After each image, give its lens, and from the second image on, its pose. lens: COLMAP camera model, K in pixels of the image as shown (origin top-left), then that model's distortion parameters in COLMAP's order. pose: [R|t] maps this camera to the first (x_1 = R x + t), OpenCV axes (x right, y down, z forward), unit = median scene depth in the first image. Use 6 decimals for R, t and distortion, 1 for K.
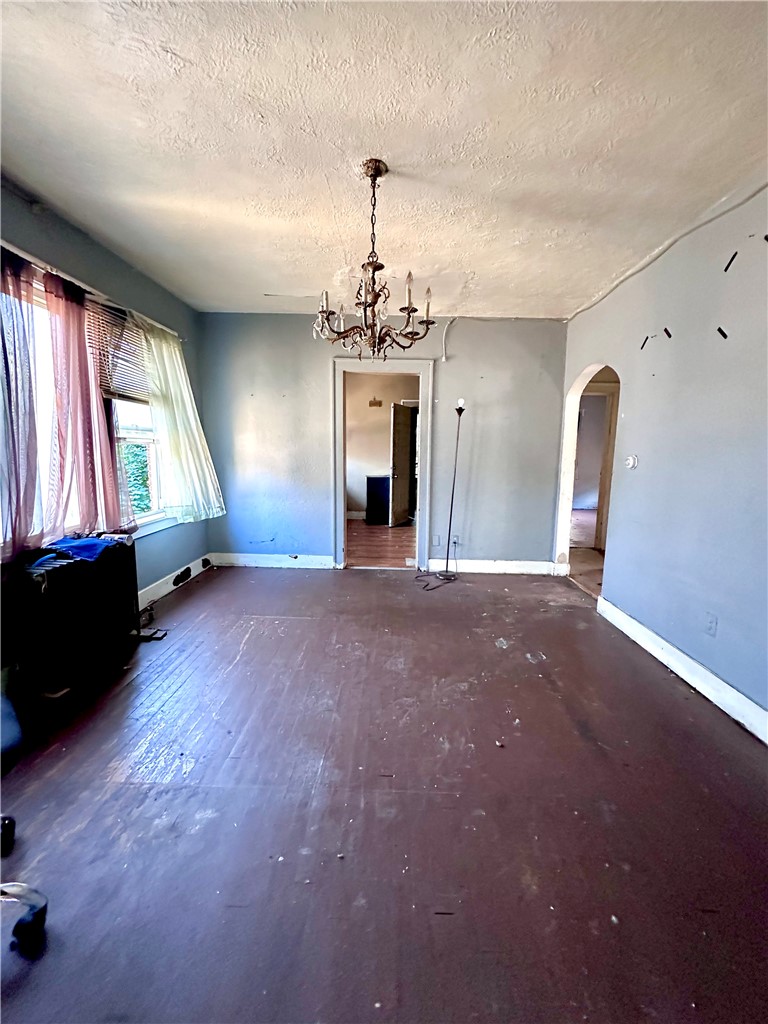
lens RADIAL K [[411.9, 0, 385.6], [0, 411.9, 506.3], [0, 0, 1]] dist [0.000144, 0.000538]
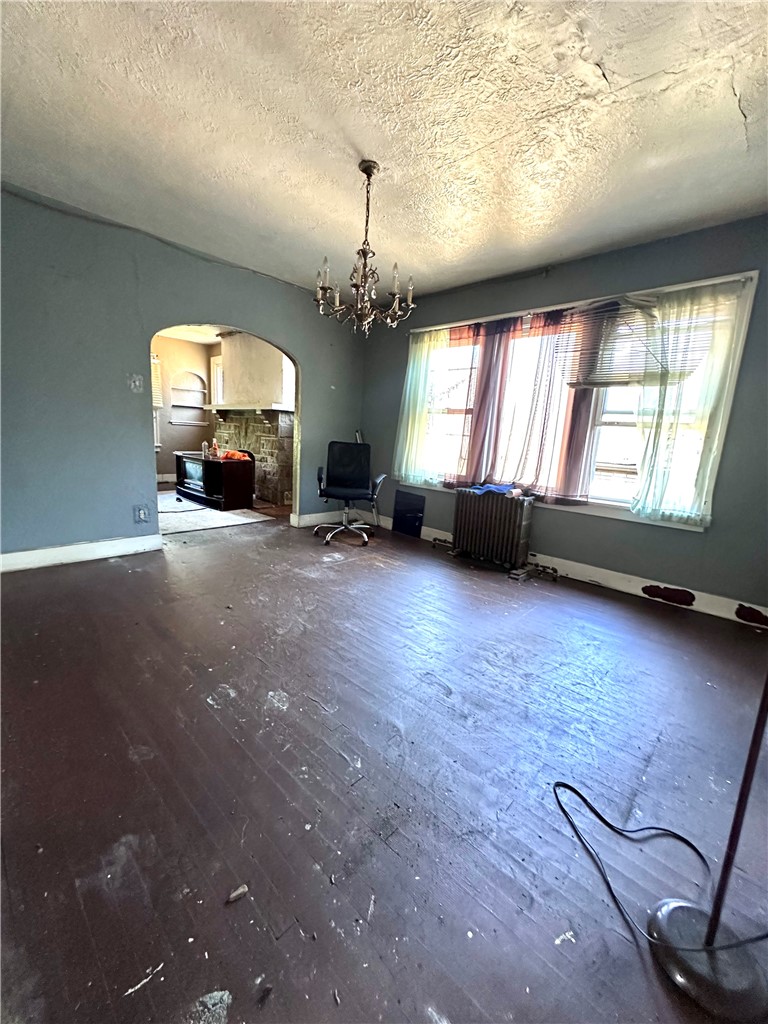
lens RADIAL K [[411.9, 0, 383.9], [0, 411.9, 508.3], [0, 0, 1]] dist [0.000144, 0.000538]
pose [[-0.672213, 0.081735, -0.735832, 0.748918], [-0.164016, 0.952751, 0.255665, -0.168647], [0.721961, 0.292549, -0.627046, 1.735612]]
